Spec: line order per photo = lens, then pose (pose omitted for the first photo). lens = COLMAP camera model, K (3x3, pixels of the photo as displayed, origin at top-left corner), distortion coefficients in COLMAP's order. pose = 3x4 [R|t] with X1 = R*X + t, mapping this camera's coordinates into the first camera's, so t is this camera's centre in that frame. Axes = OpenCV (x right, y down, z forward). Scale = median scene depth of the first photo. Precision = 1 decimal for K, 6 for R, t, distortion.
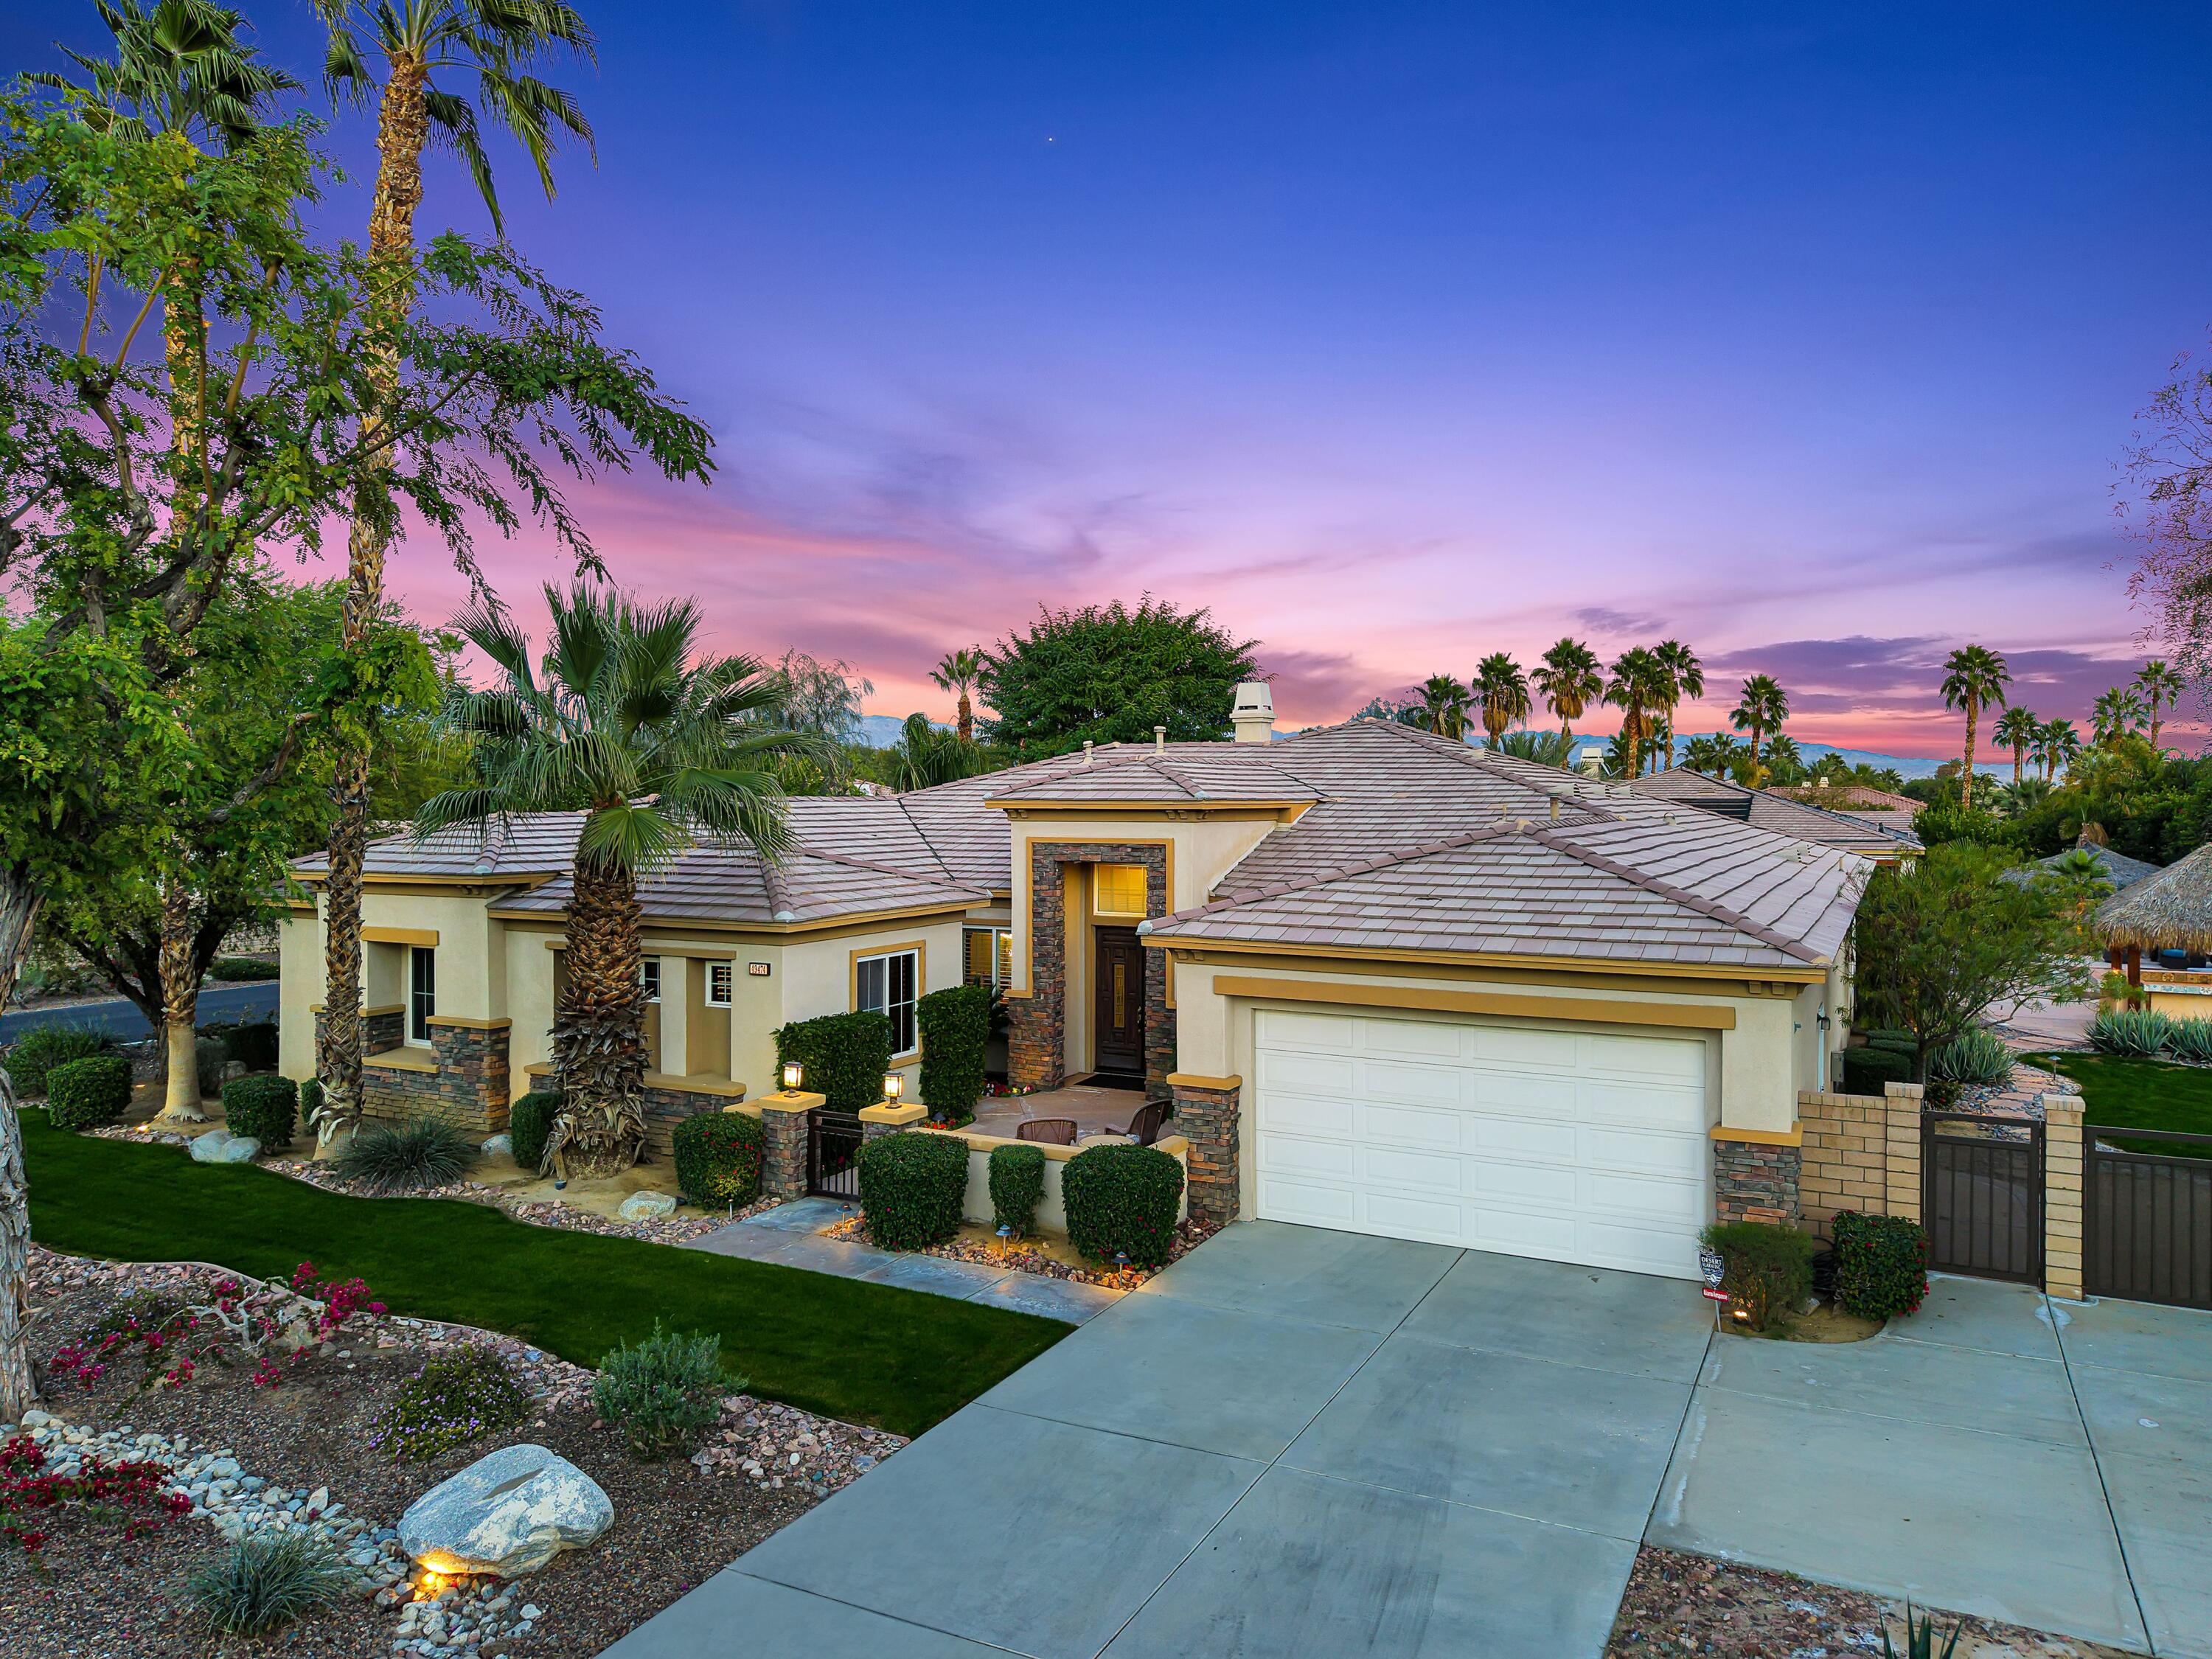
lens RADIAL K [[1548.2, 0, 1106.0], [0, 1548.2, 829.5], [0, 0, 1]] dist [-0.000450, 0.000133]
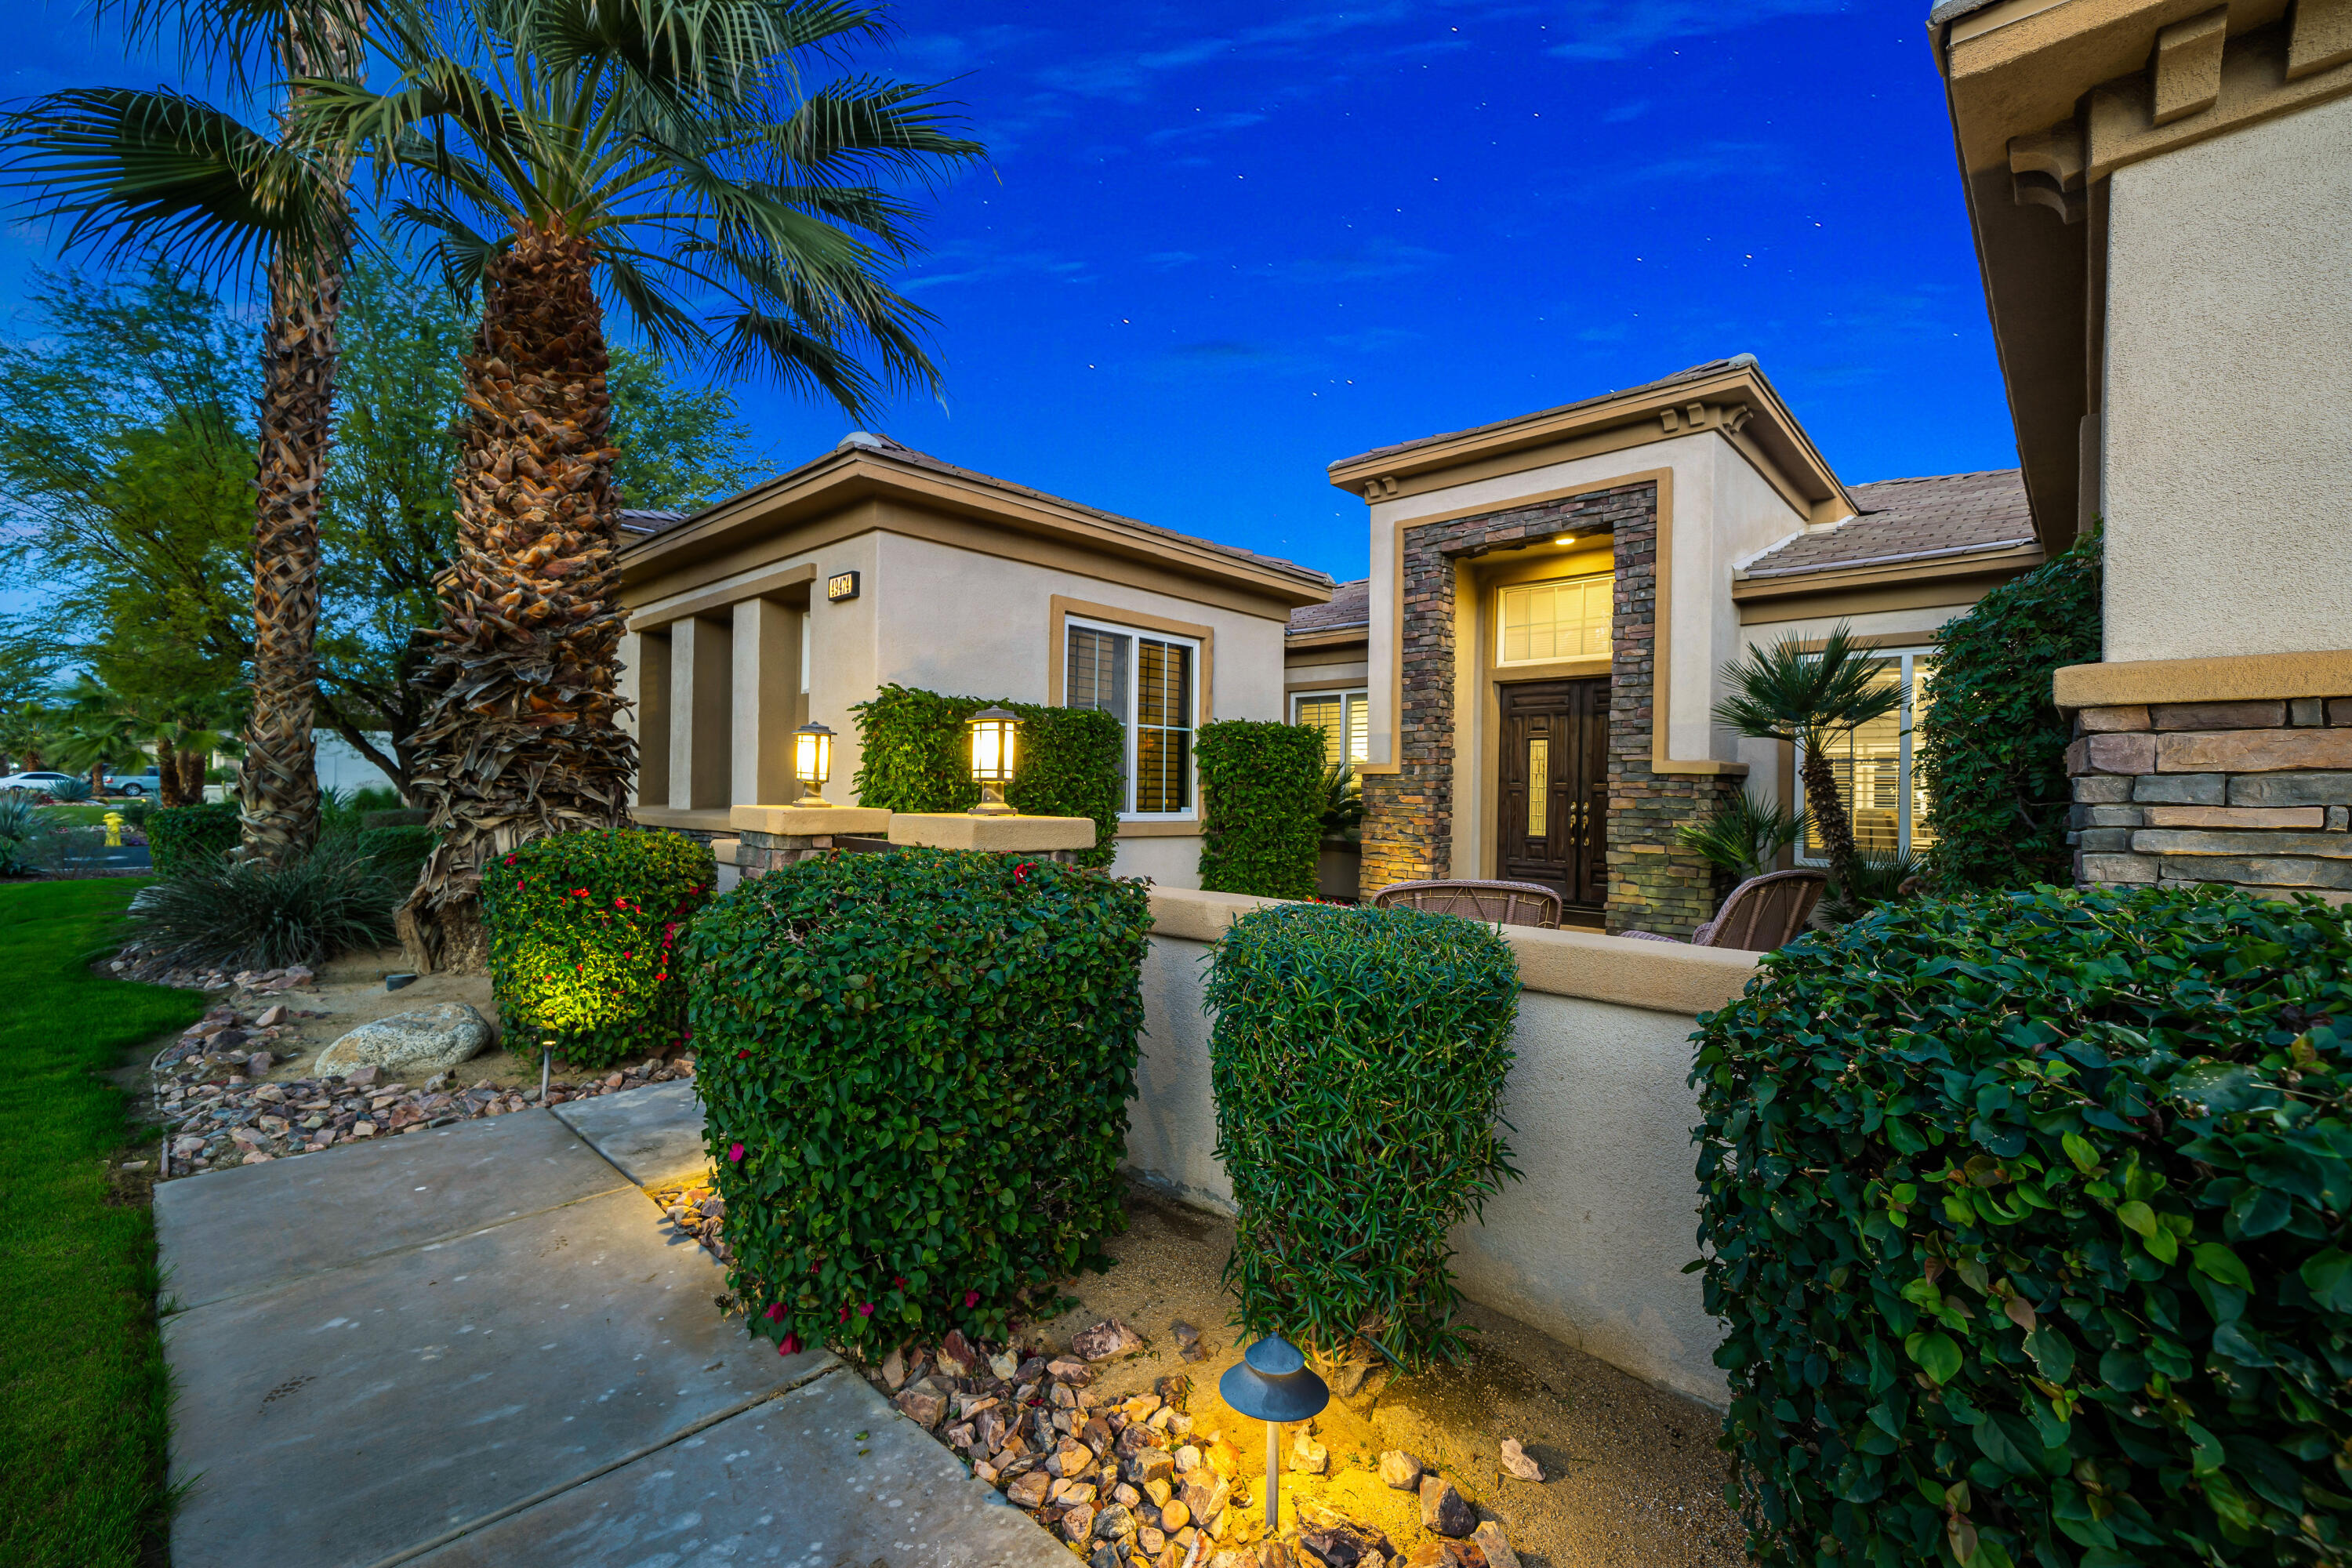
lens RADIAL K [[994.8, 0, 1100.0], [0, 994.8, 792.0], [0, 0, 1]] dist [0.025634, -0.000007]
pose [[0.945705, 0.010264, -0.324865, -0.034488], [-0.017805, 0.999636, -0.020249, 0.141841], [0.324539, 0.024934, 0.945544, 0.633128]]
